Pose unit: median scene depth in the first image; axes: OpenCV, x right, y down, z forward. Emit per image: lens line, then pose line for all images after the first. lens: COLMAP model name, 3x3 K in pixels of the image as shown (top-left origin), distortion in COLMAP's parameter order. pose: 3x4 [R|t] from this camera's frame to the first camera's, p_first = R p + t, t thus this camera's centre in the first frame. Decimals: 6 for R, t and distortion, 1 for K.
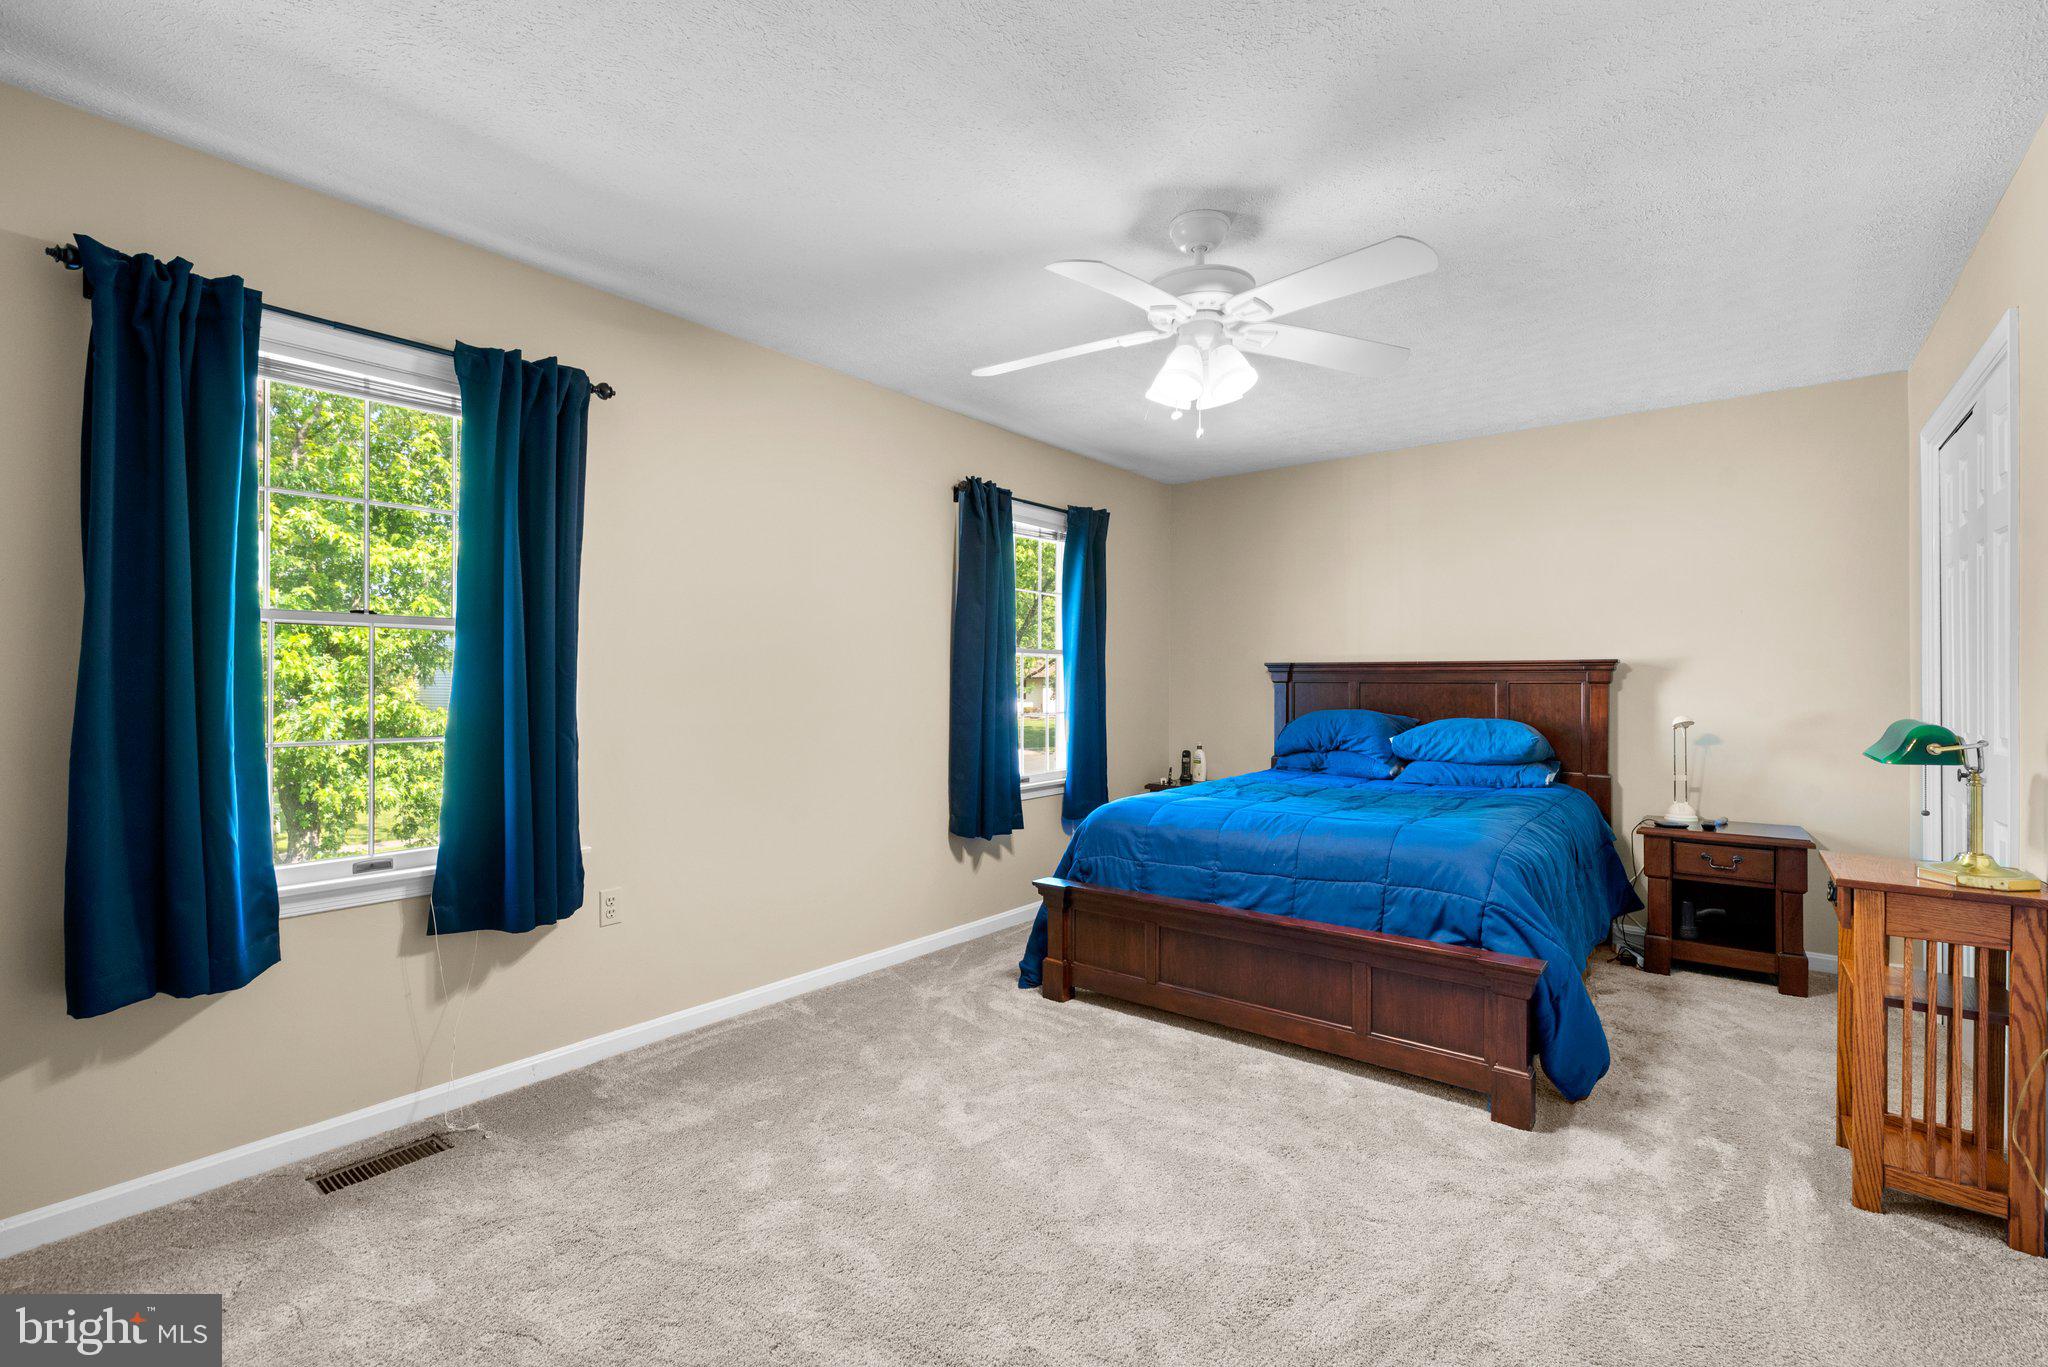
lens RADIAL K [[898.9, 0, 1008.0], [0, 898.9, 682.2], [0, 0, 1]] dist [0.000869, -0.001320]
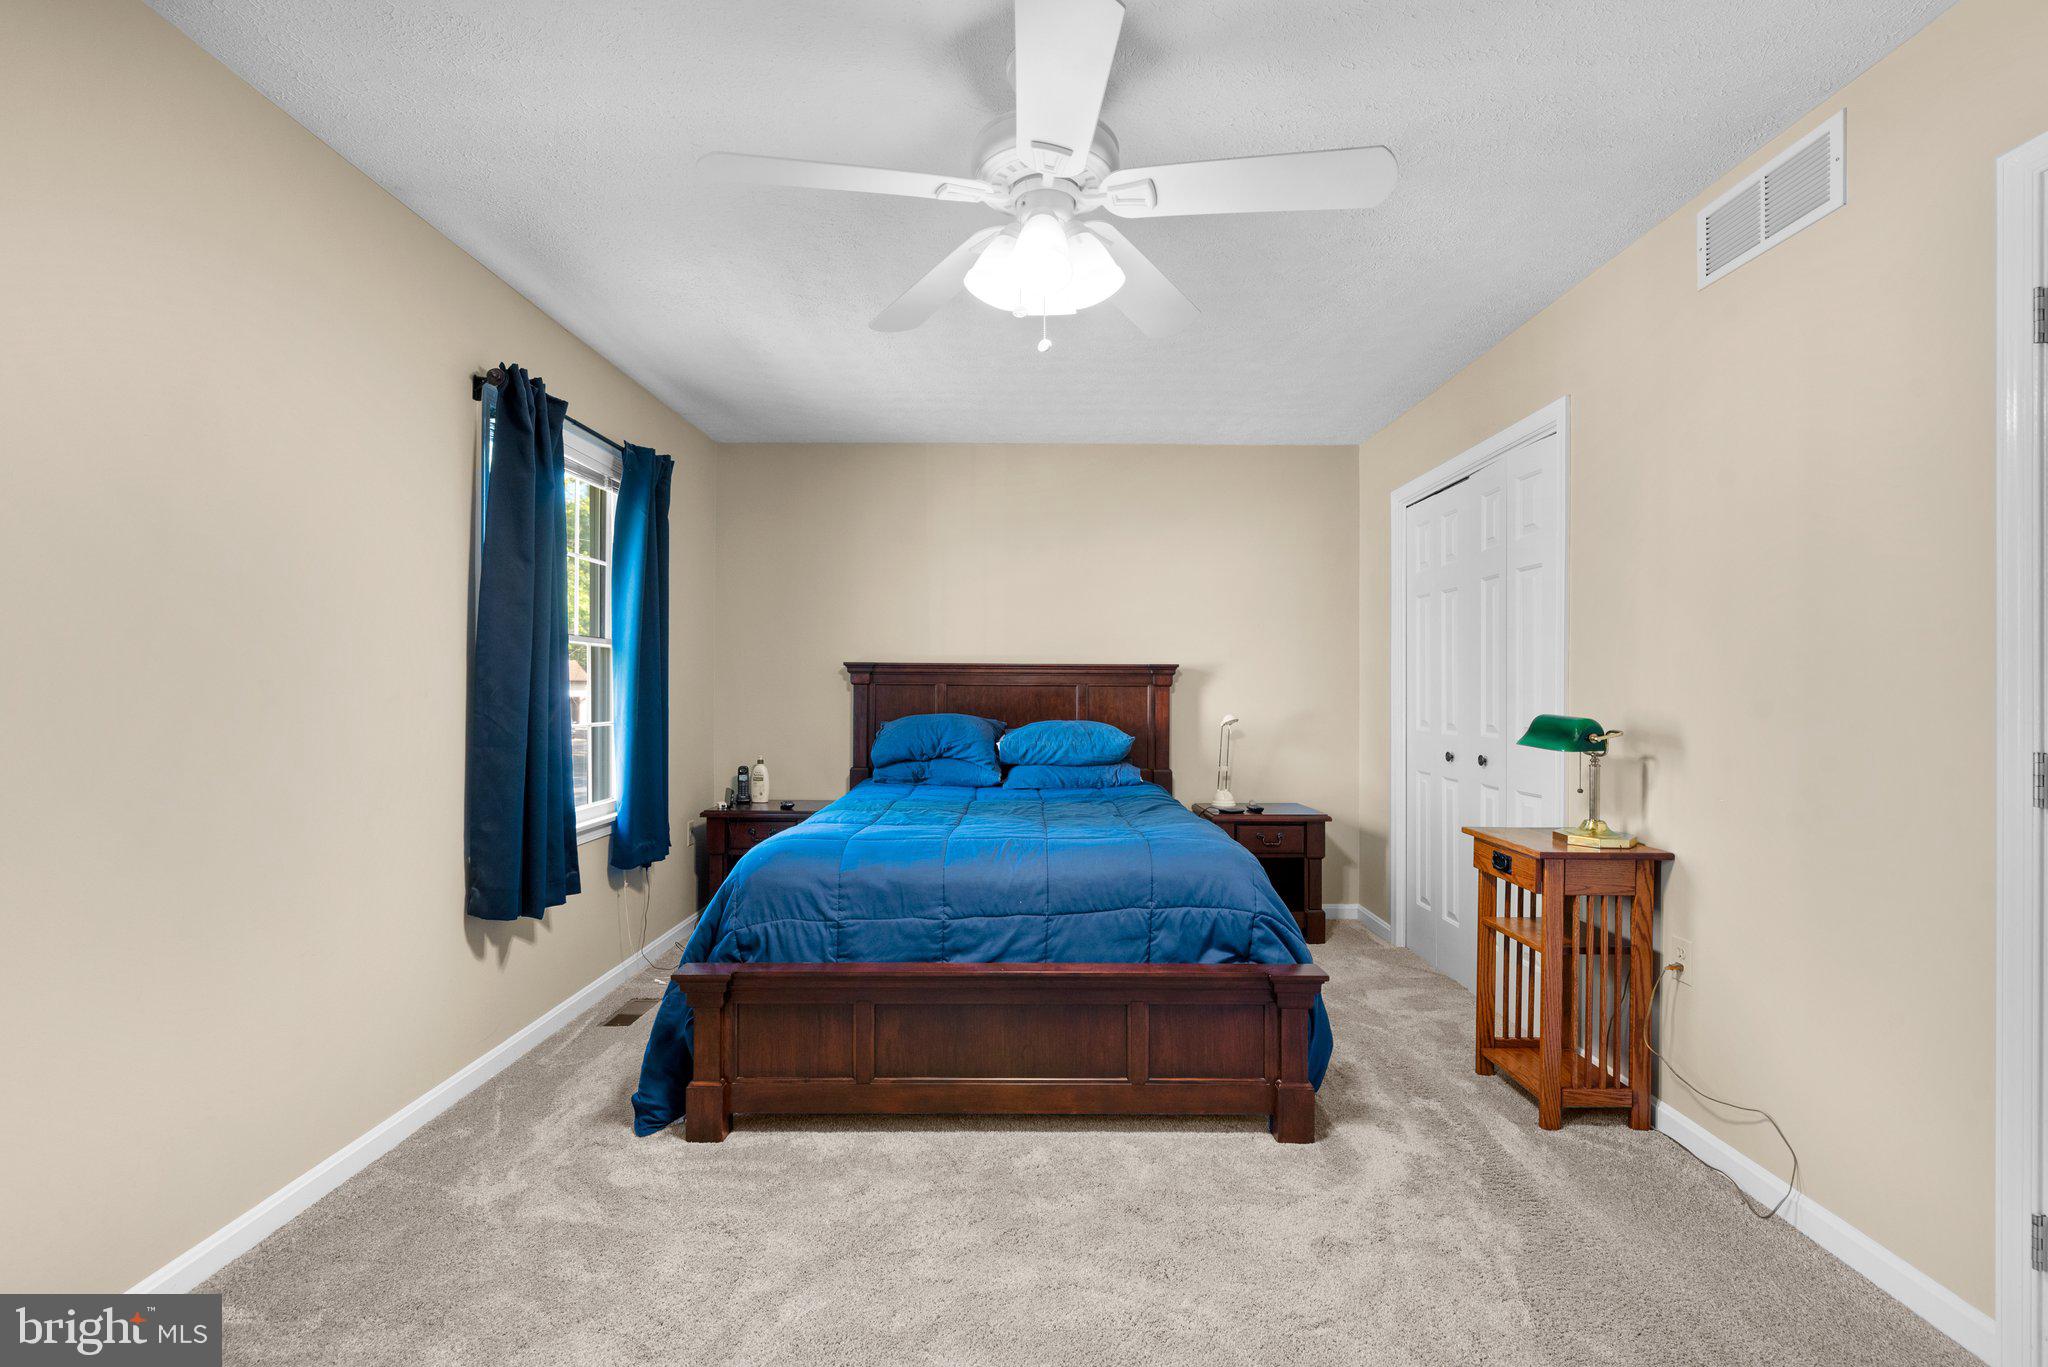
lens RADIAL K [[898.9, 0, 1034.9], [0, 898.9, 690.0], [0, 0, 1]] dist [0.000869, -0.001320]
pose [[0.774950, 0.000794, 0.632022, -0.195495], [-0.002992, 0.999993, 0.002412, 0.004922], [-0.632016, -0.003760, 0.774946, 0.315679]]
